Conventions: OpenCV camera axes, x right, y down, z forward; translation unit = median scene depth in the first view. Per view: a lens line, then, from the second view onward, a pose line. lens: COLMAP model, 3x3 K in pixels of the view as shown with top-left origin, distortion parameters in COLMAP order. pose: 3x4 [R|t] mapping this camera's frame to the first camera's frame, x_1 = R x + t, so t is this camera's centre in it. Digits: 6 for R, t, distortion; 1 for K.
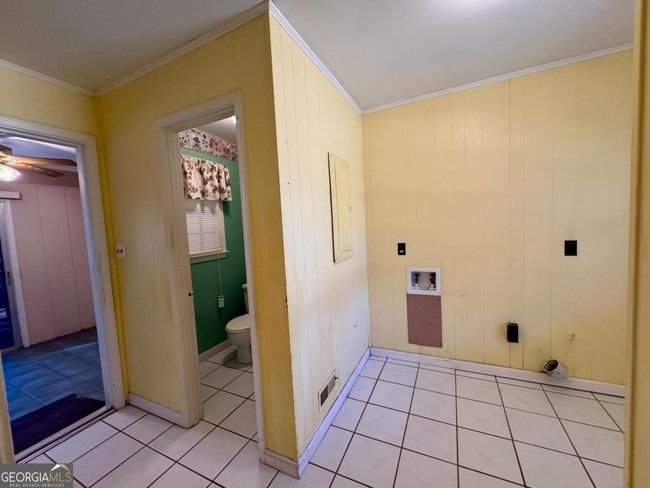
lens RADIAL K [[259.7, 0, 325.5], [0, 259.7, 246.2], [0, 0, 1]] dist [-0.000481, 0.000062]
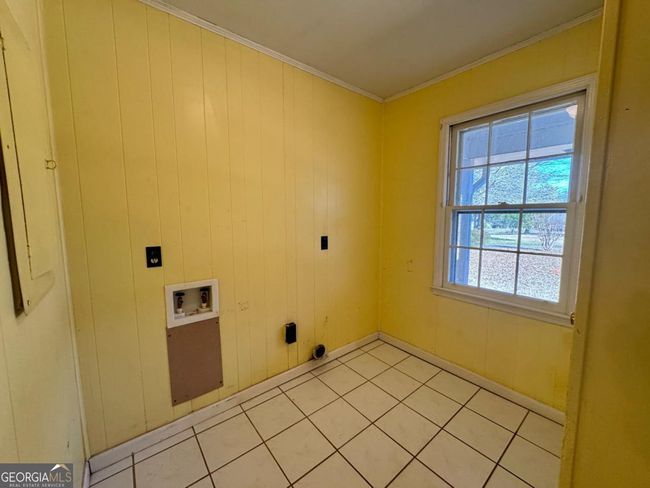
lens RADIAL K [[259.7, 0, 325.5], [0, 259.7, 246.2], [0, 0, 1]] dist [-0.000481, 0.000062]
pose [[0.425840, -0.046032, 0.903627, -0.075389], [0.060368, 0.997925, 0.022387, -0.003046], [-0.902782, 0.045017, 0.427736, 0.412715]]
